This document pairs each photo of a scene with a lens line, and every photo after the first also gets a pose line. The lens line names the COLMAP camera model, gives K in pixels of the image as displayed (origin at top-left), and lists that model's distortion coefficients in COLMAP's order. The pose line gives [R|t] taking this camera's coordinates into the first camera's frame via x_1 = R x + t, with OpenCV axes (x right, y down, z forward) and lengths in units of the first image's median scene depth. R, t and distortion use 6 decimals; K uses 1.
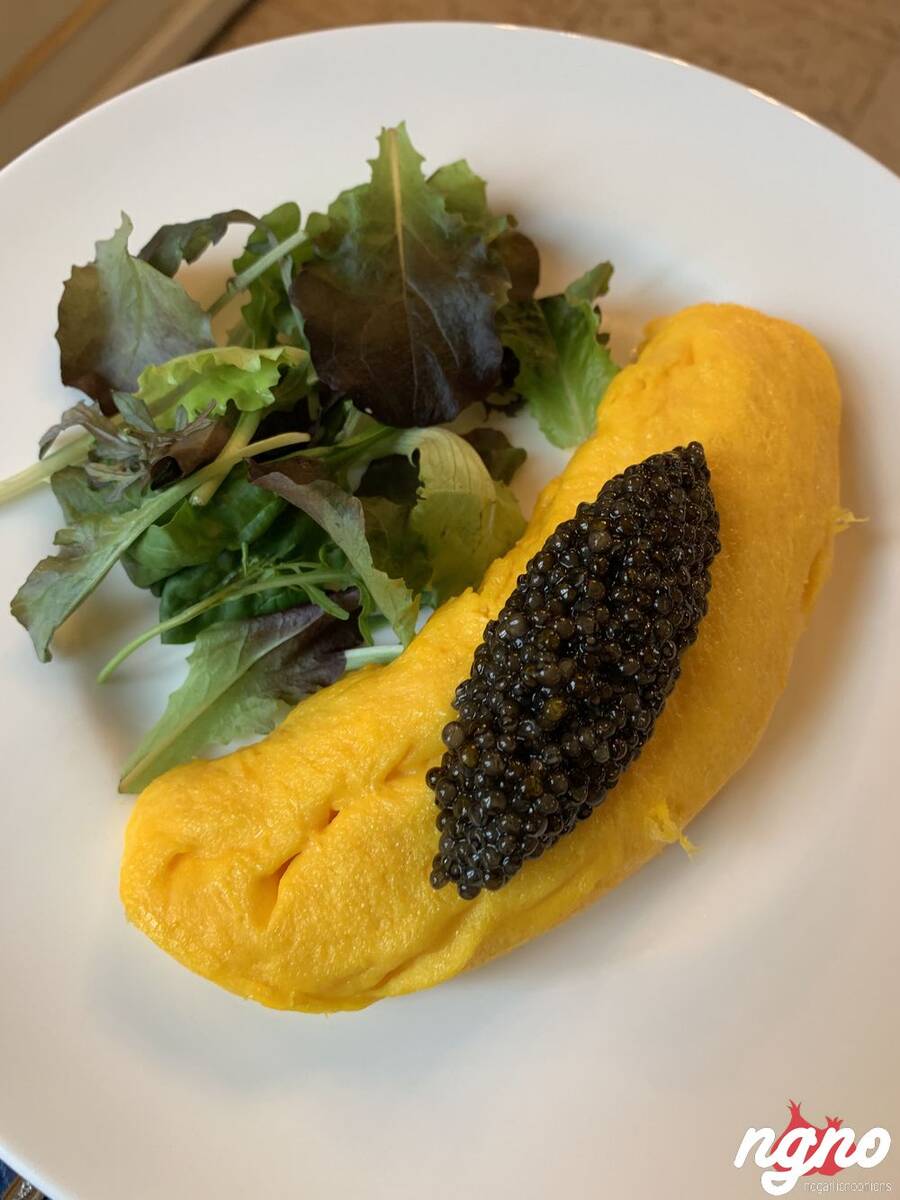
lens RADIAL K [[933.0, 0, 452.6], [0, 933.0, 572.9], [0, 0, 1]] dist [0.078683, -0.258582]
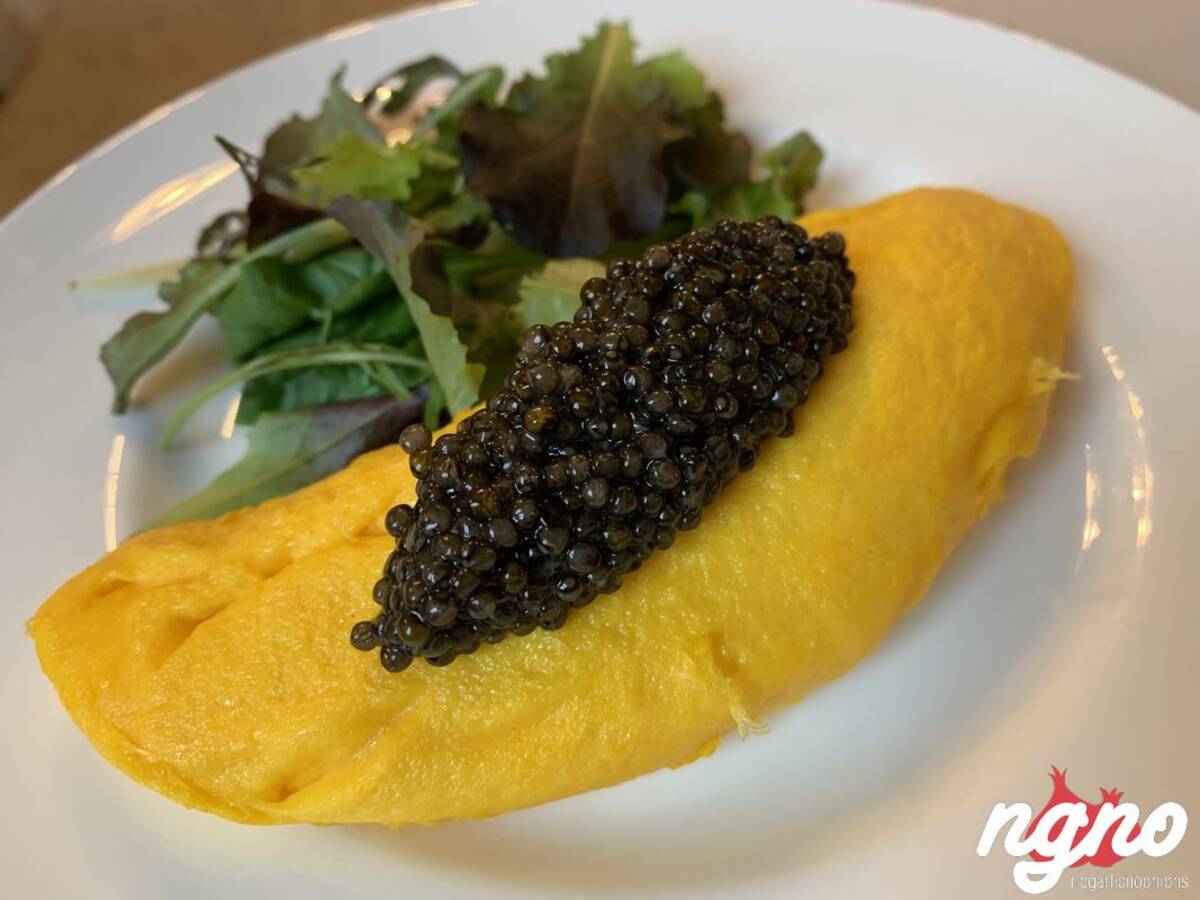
lens RADIAL K [[928.5, 0, 600.0], [0, 928.5, 450.0], [0, 0, 1]] dist [0.076570, -0.221314]
pose [[0.955660, 0.123337, -0.267400, 0.320656], [-0.202802, 0.934054, -0.293964, 0.338452], [0.213509, 0.335159, 0.917651, 0.281292]]
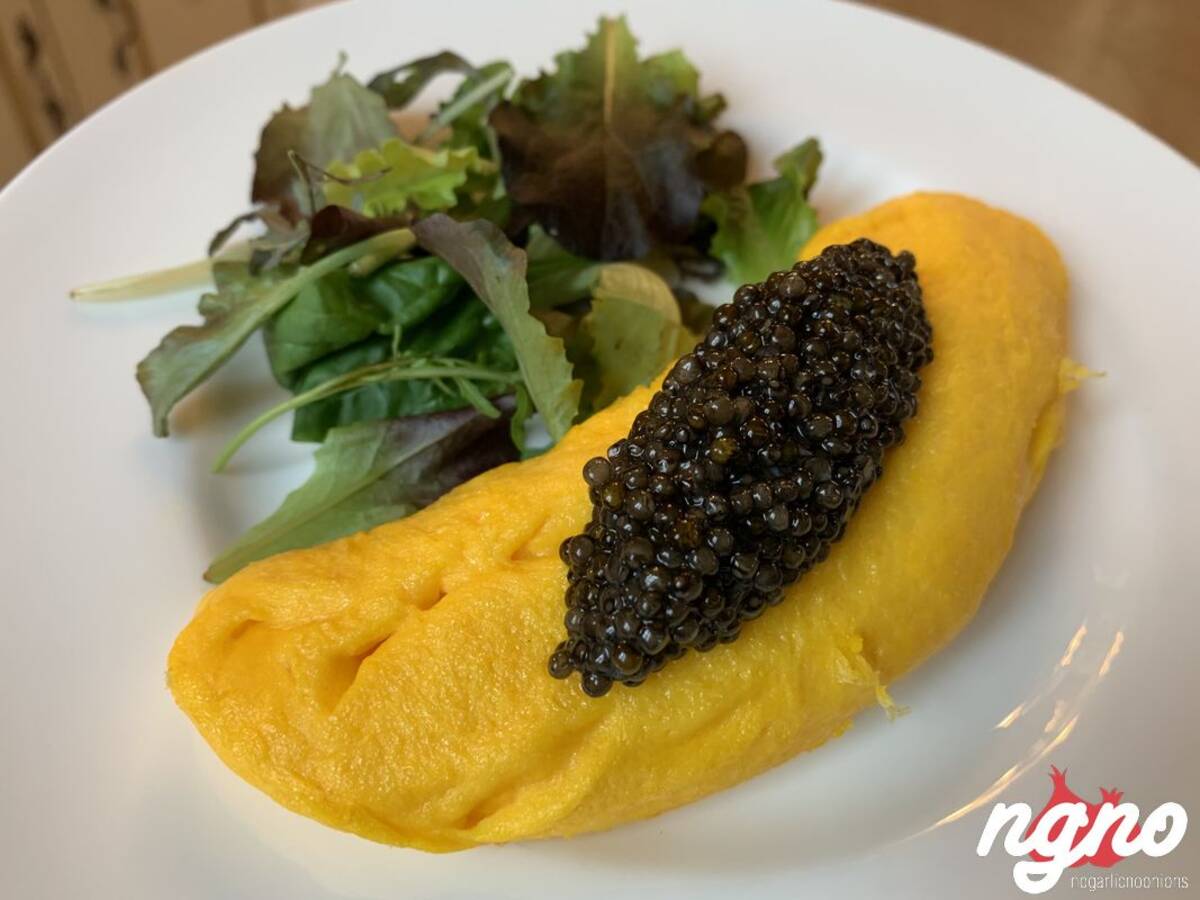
lens RADIAL K [[912.3, 0, 594.9], [0, 912.3, 454.0], [0, 0, 1]] dist [0.115452, -0.353545]
pose [[0.992298, 0.093474, -0.081281, 0.055982], [-0.111914, 0.957784, -0.264813, 0.328739], [0.053096, 0.271870, 0.960868, 0.202886]]
